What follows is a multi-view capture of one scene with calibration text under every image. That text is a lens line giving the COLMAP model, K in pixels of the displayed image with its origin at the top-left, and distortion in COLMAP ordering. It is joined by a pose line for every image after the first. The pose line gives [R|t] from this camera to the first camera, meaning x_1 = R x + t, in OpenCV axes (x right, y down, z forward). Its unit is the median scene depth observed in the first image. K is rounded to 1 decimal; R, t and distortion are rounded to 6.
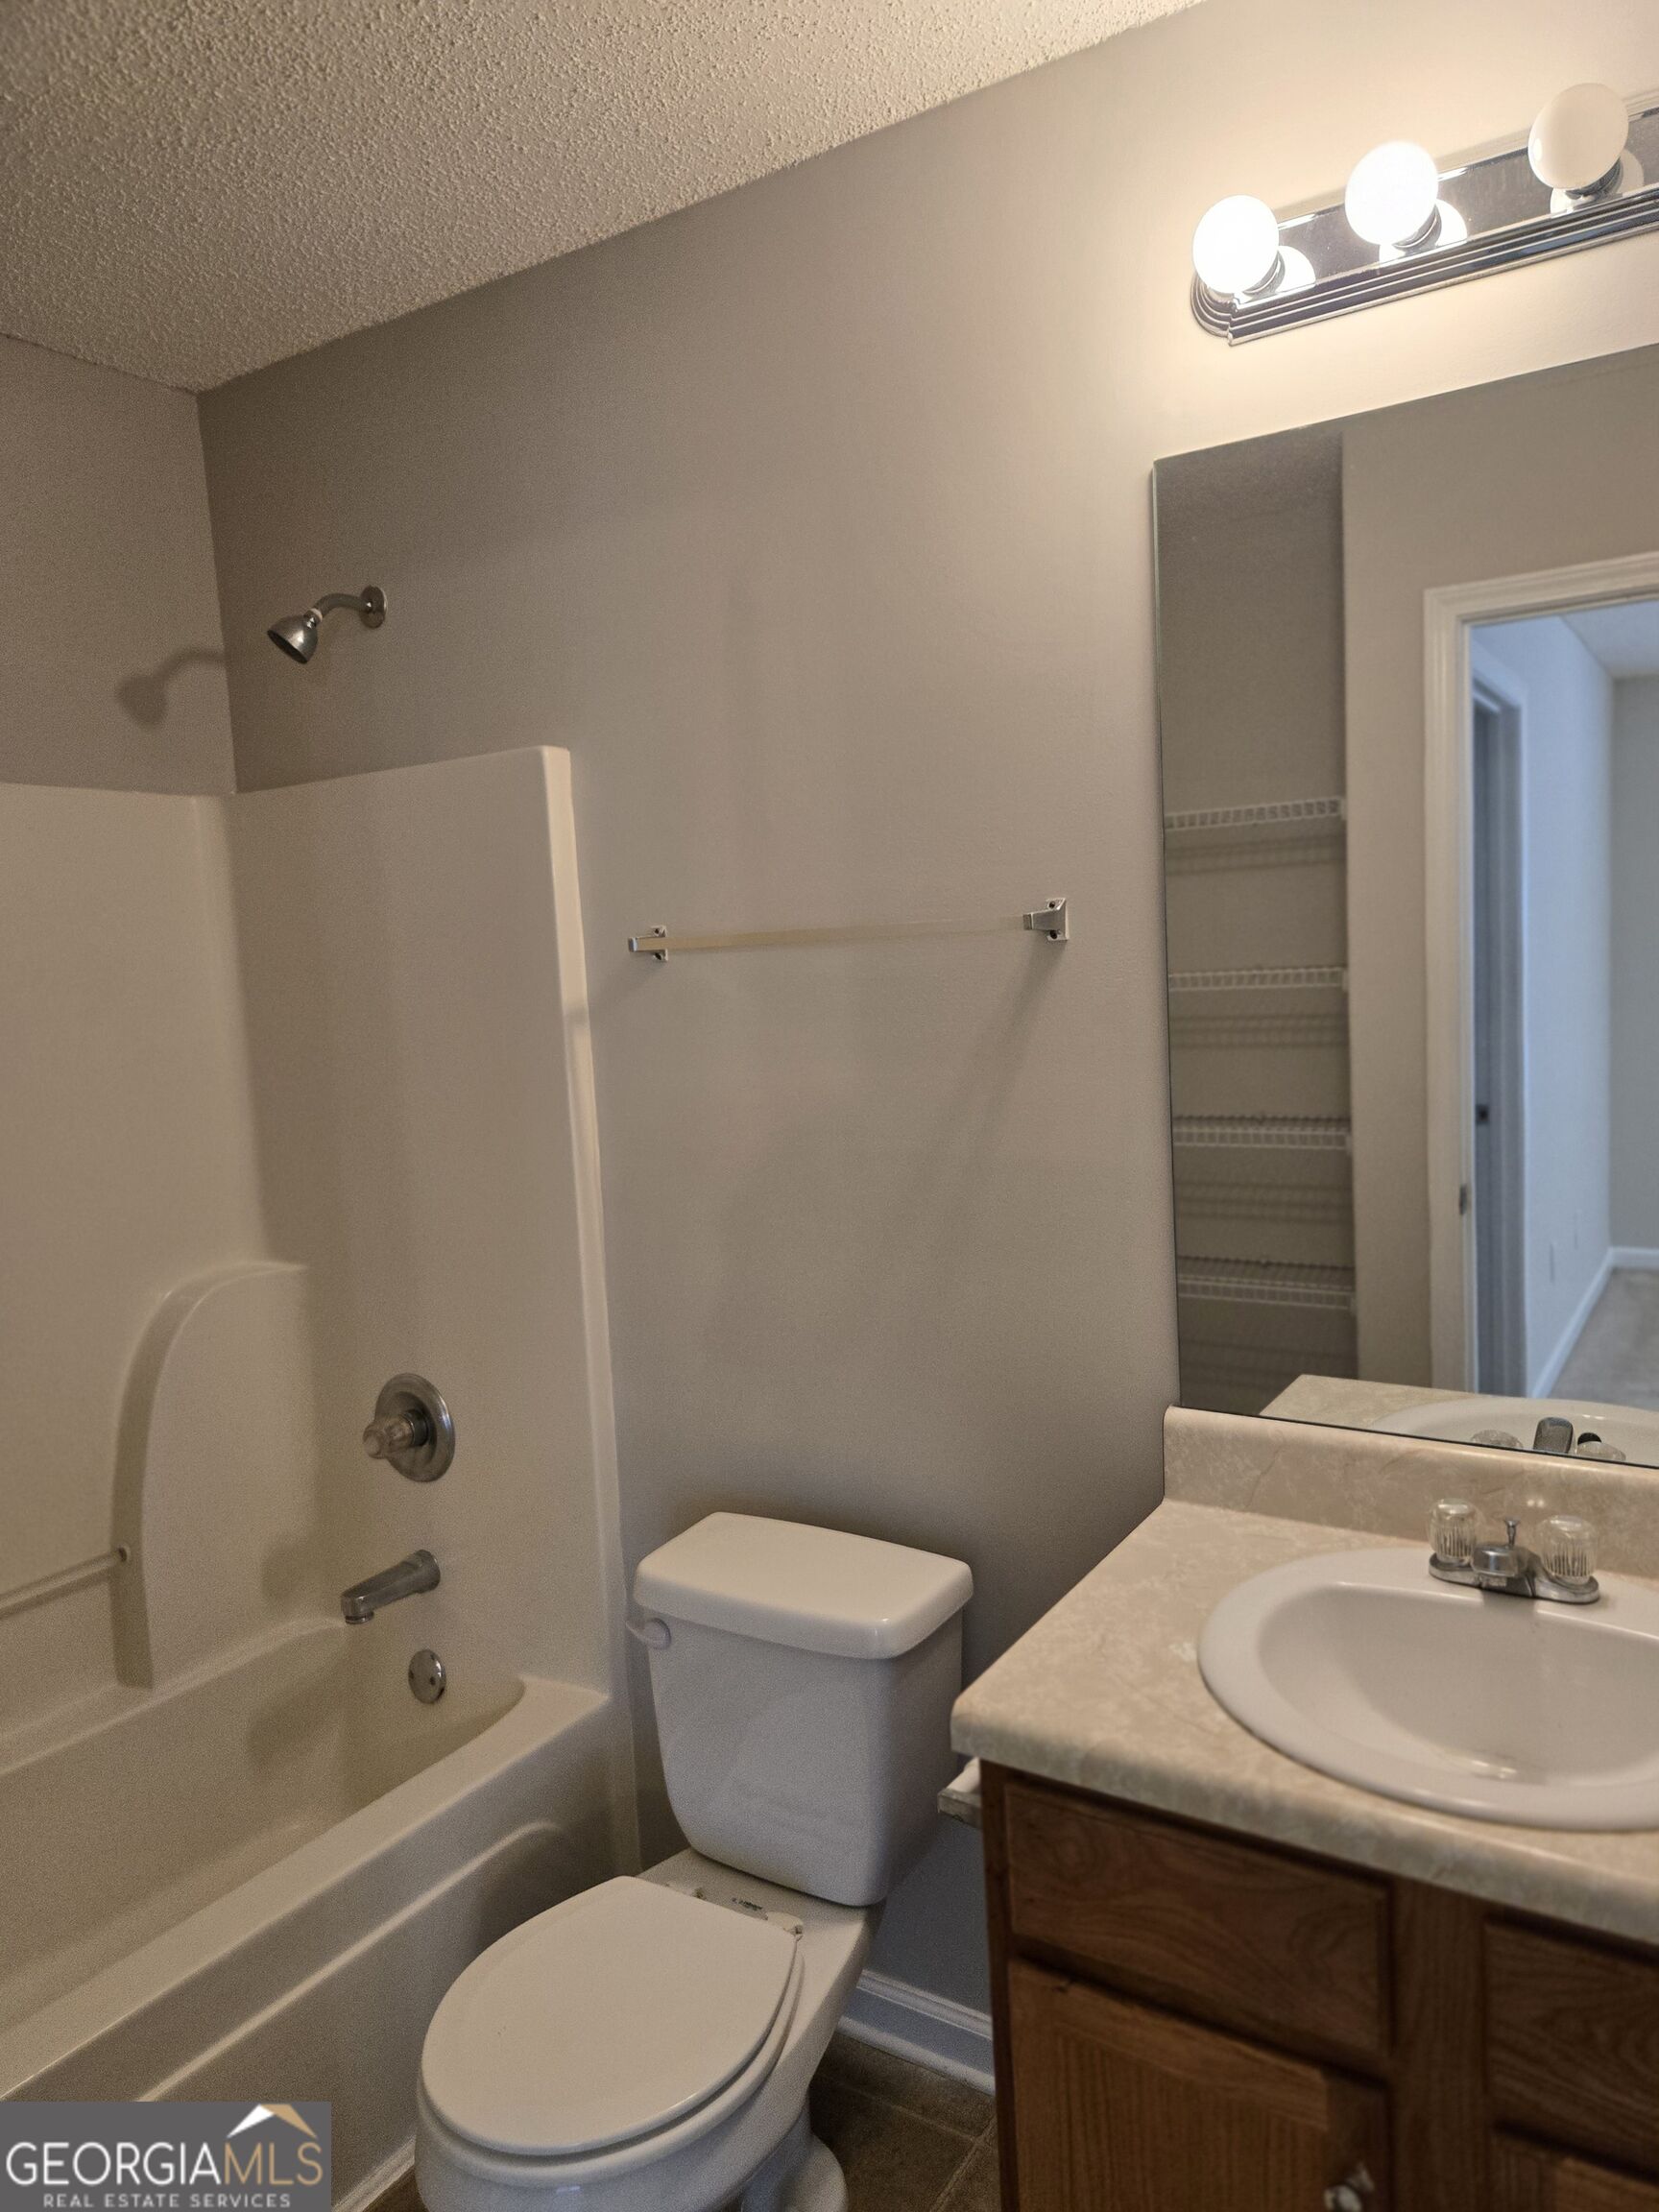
lens RADIAL K [[1473.3, 0, 829.0], [0, 1473.3, 1107.4], [0, 0, 1]] dist [0.066987, -0.052541]
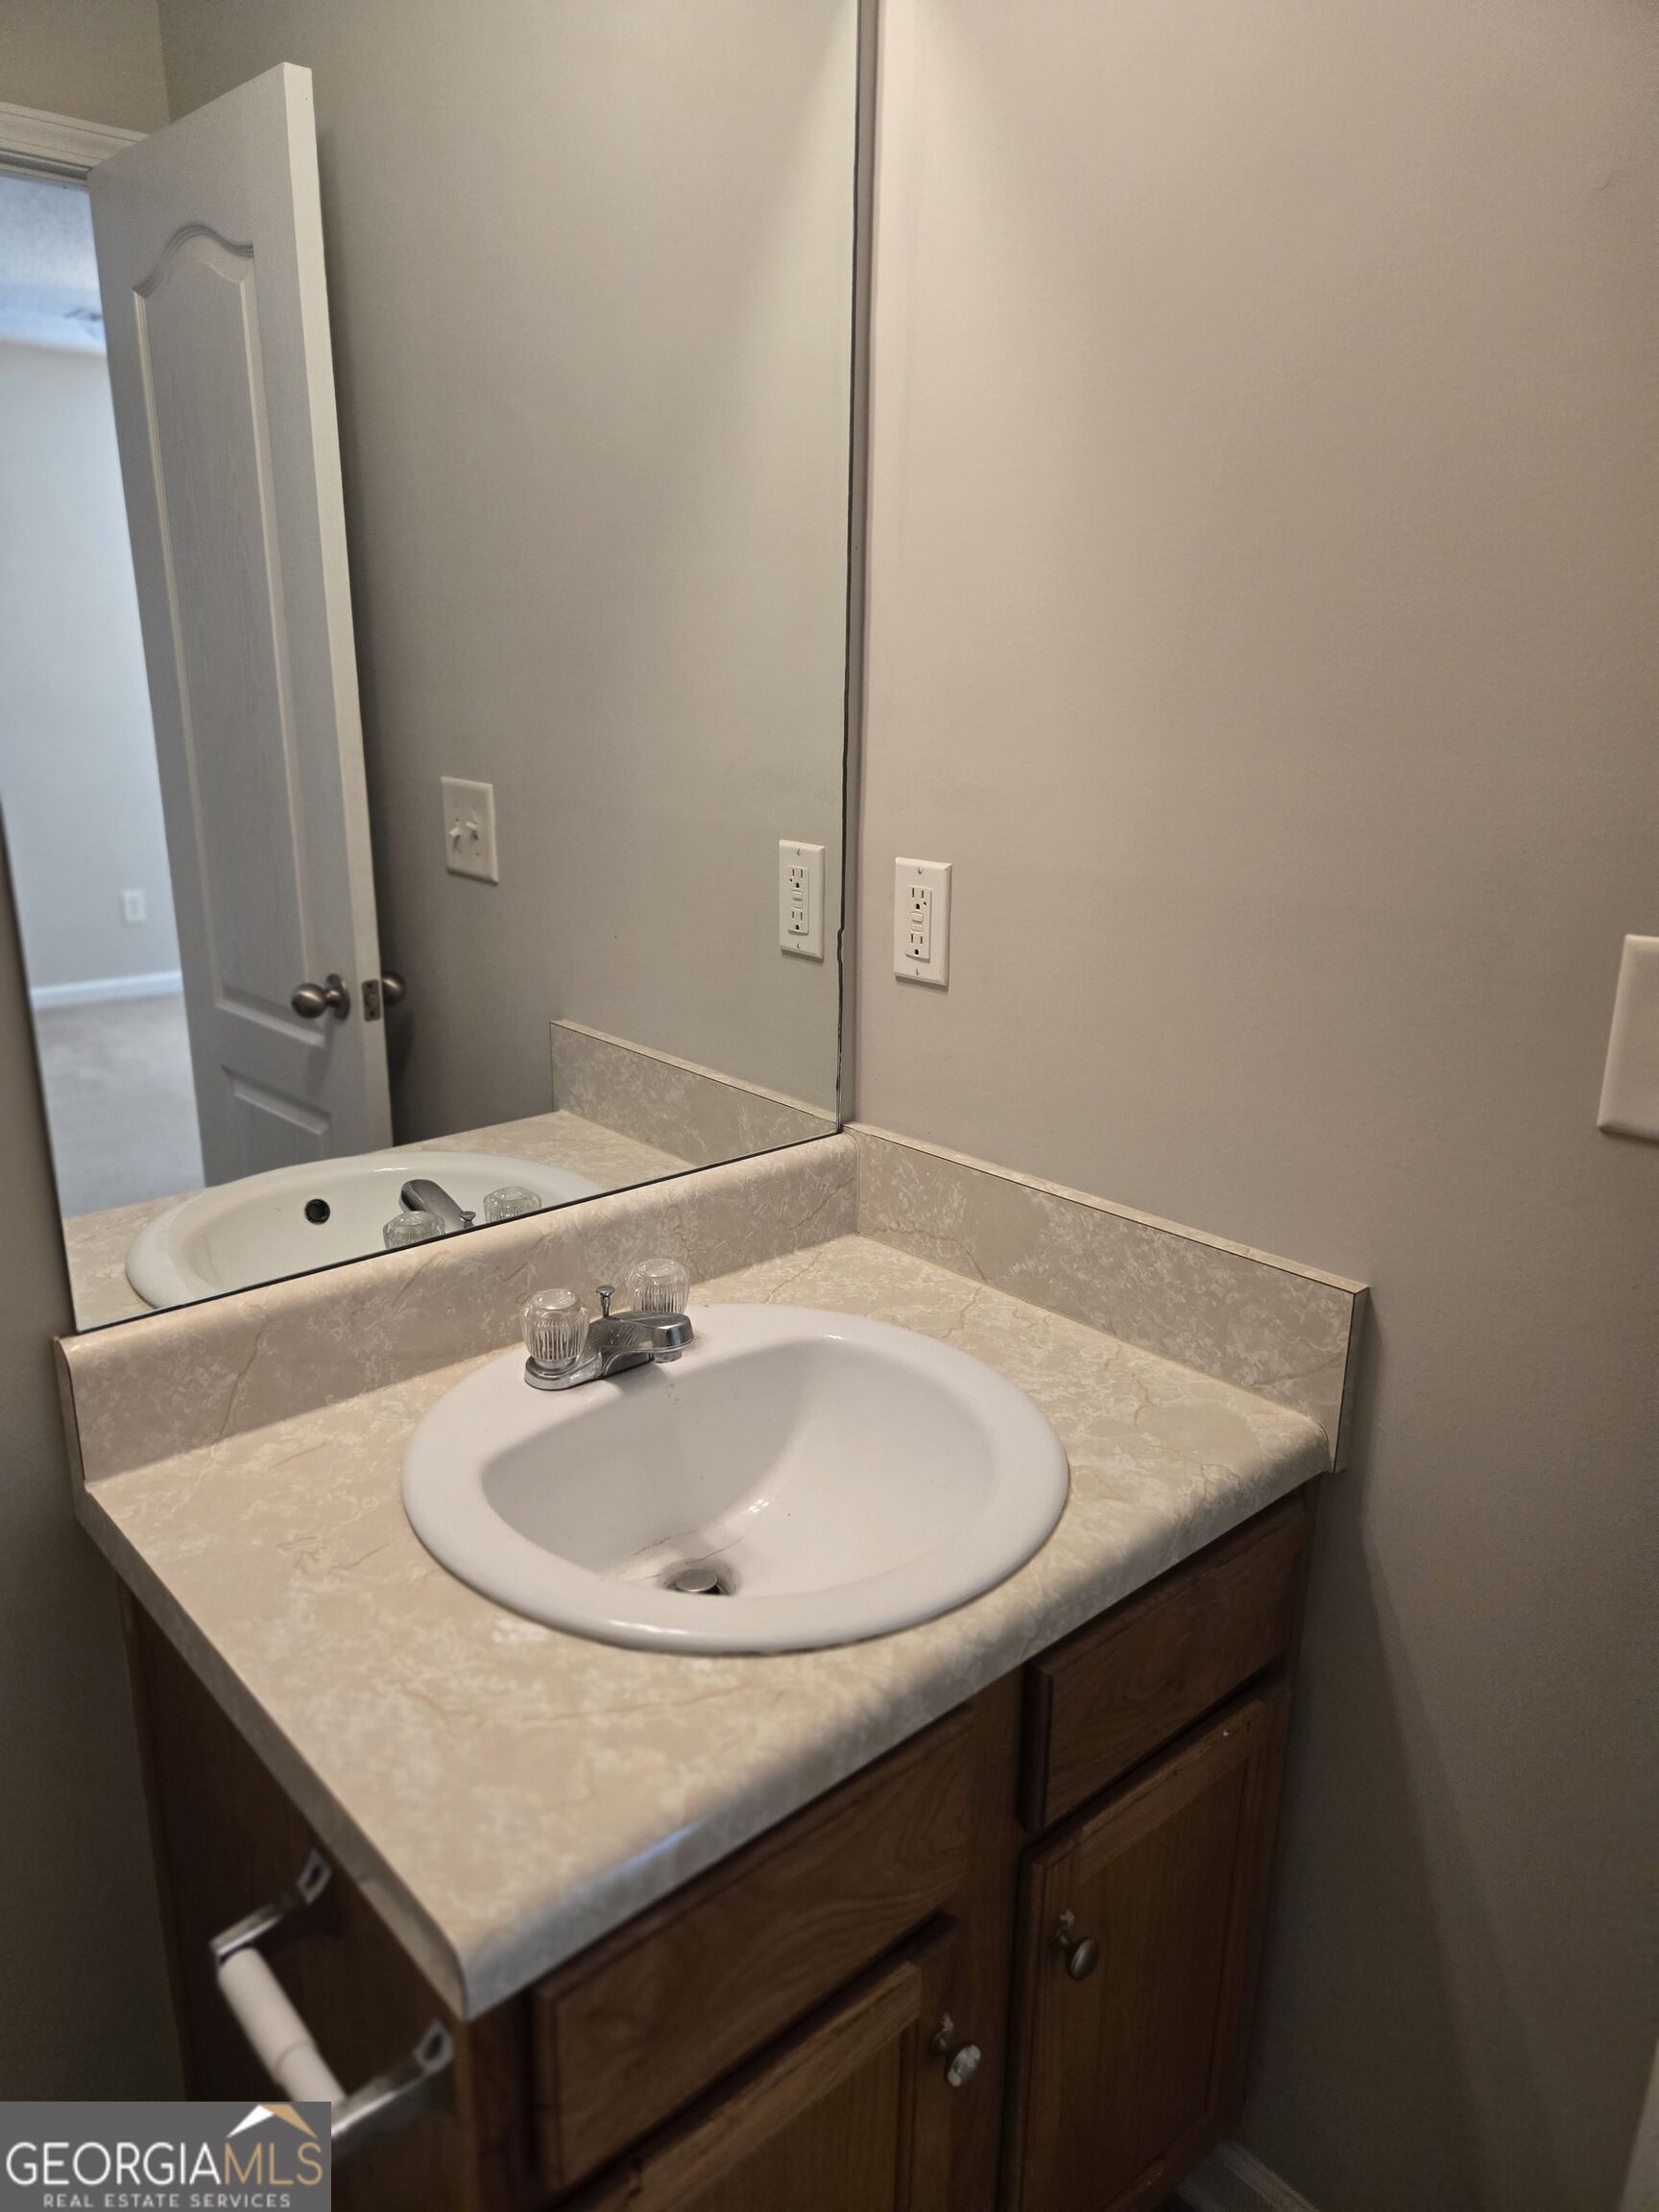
lens RADIAL K [[1473.3, 0, 822.0], [0, 1473.3, 1128.4], [0, 0, 1]] dist [0.066987, -0.052541]
pose [[0.277792, -0.237275, 0.930877, -0.270749], [0.073579, 0.971425, 0.225653, 0.006349], [-0.957819, 0.005808, 0.287313, 0.637352]]
